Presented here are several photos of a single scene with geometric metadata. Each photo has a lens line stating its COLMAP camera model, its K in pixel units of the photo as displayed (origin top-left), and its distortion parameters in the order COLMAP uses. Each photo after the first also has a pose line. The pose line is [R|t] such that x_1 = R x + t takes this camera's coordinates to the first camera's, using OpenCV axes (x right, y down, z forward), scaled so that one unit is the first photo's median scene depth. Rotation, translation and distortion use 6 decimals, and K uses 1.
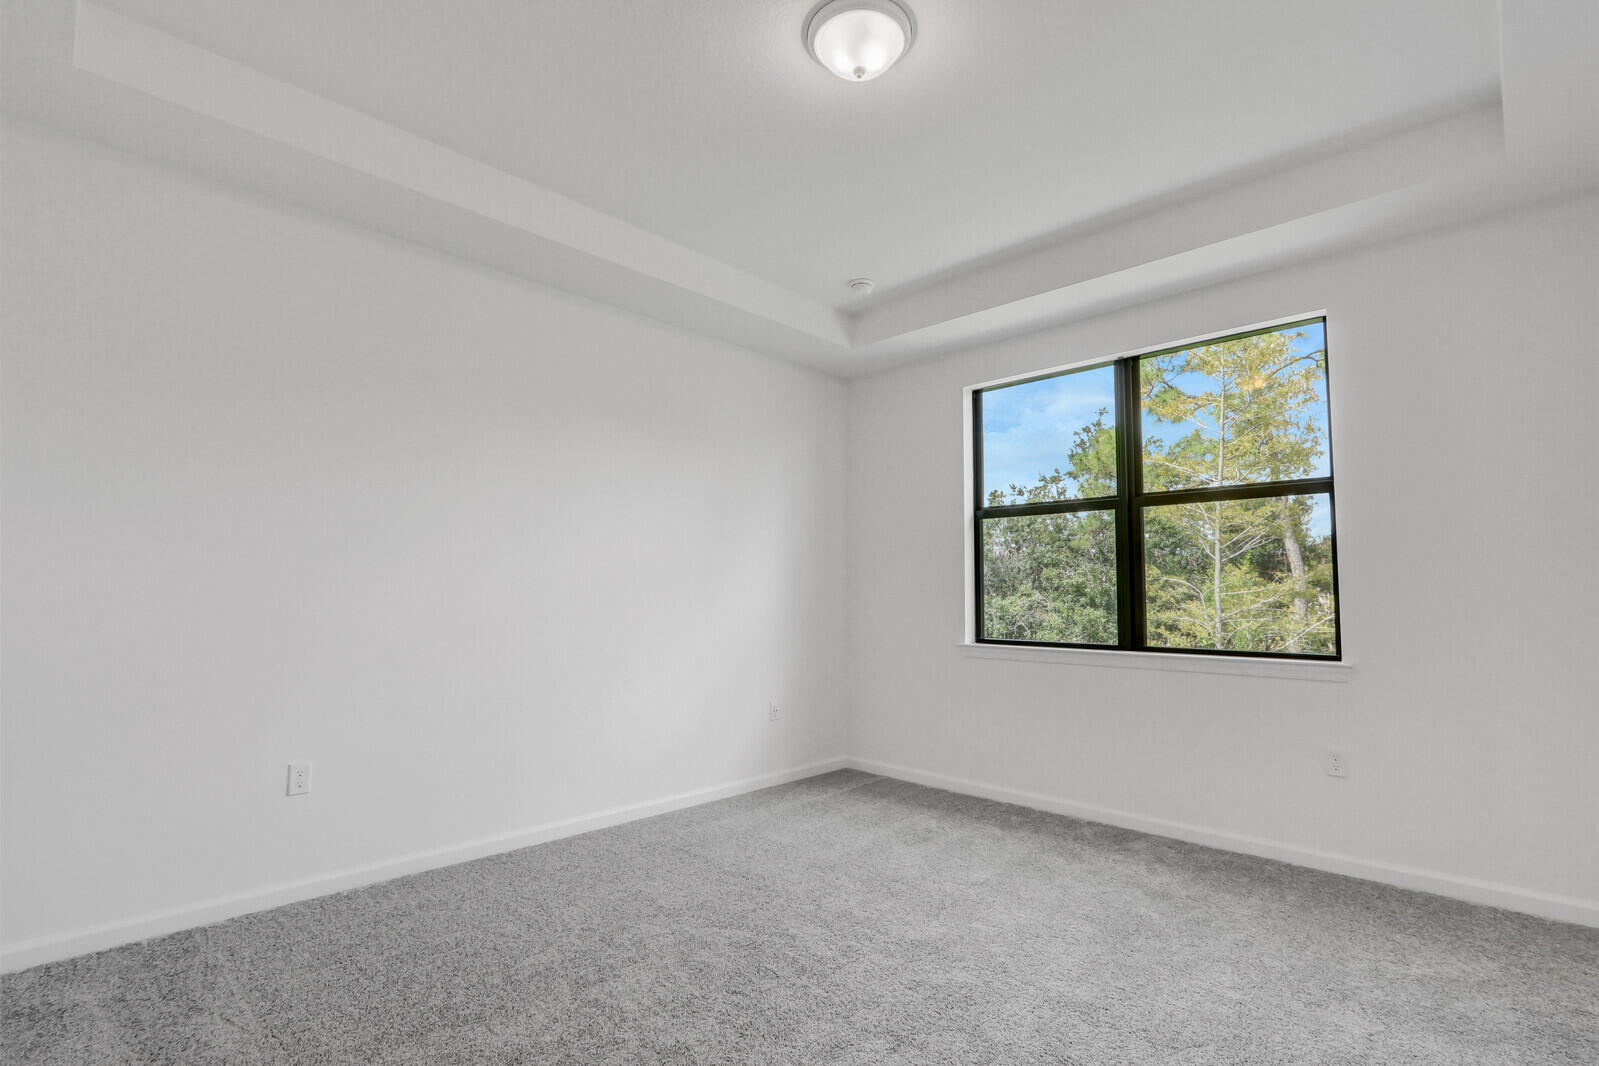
lens RADIAL K [[766.0, 0, 806.1], [0, 766.0, 529.8], [0, 0, 1]] dist [-0.005320, 0.000204]
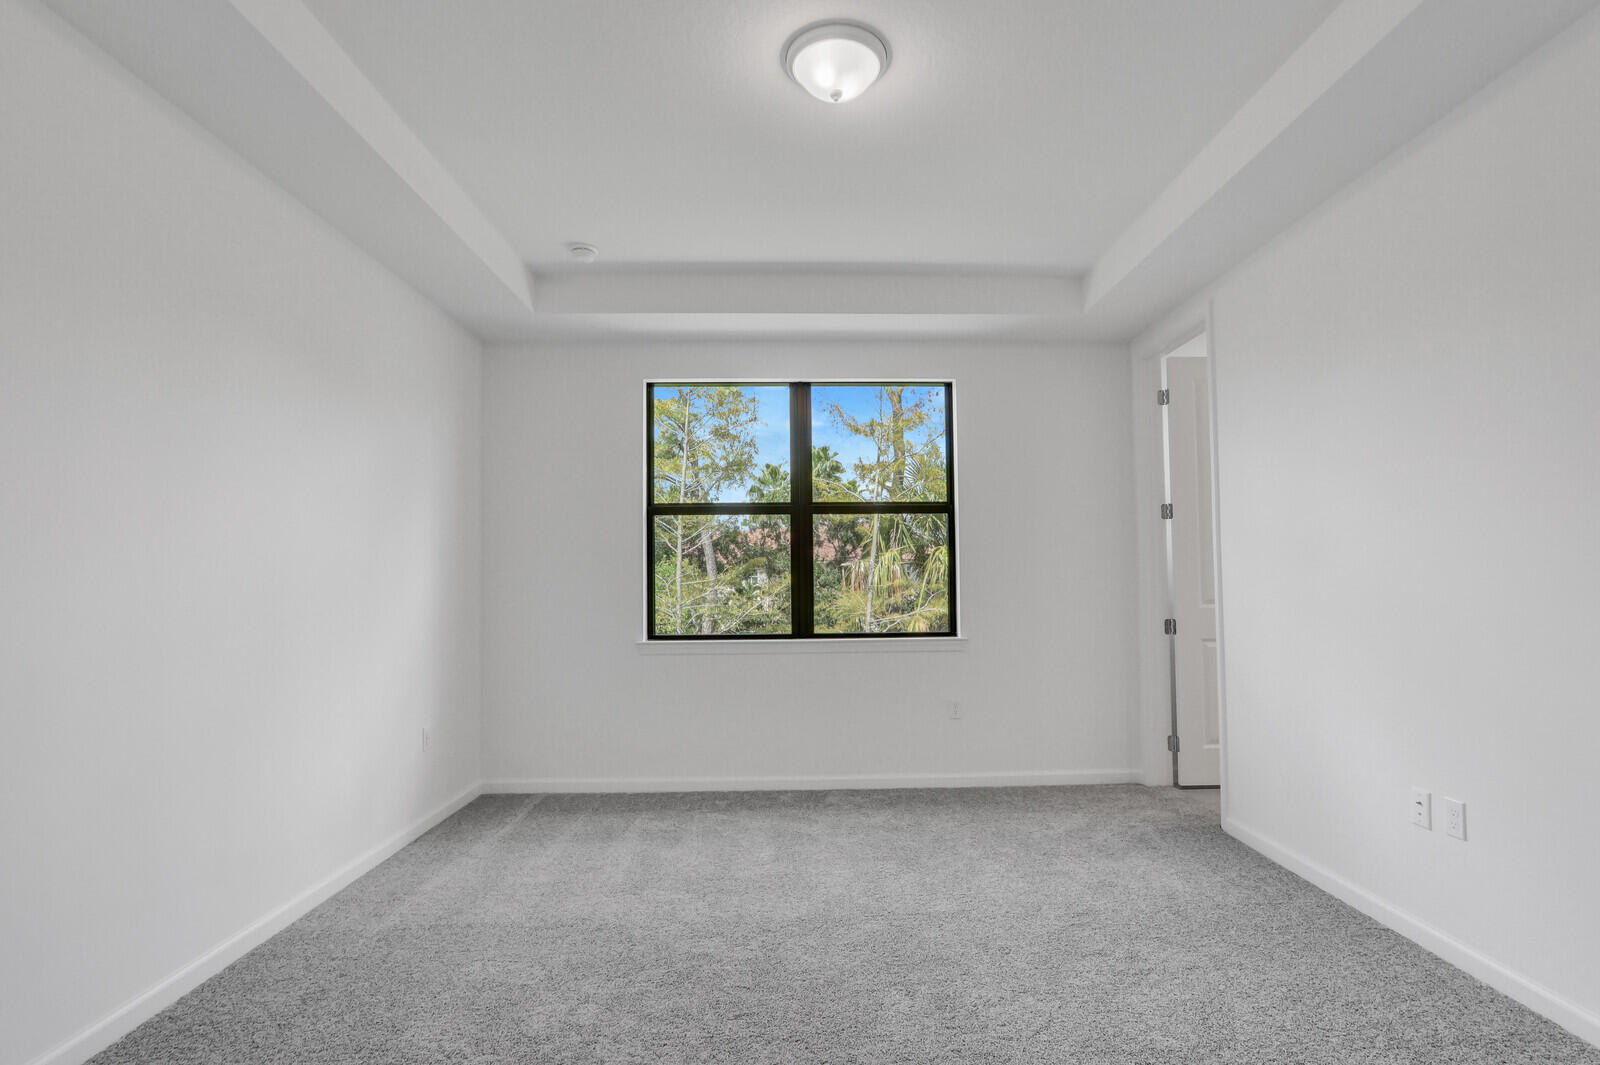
lens RADIAL K [[809.1, 0, 802.7], [0, 809.1, 531.2], [0, 0, 1]] dist [-0.018954, -0.000372]
pose [[0.686921, 0.035621, 0.725858, -0.464536], [-0.051027, 0.998697, -0.000721, -0.002089], [-0.724938, -0.036543, 0.687844, 0.161440]]
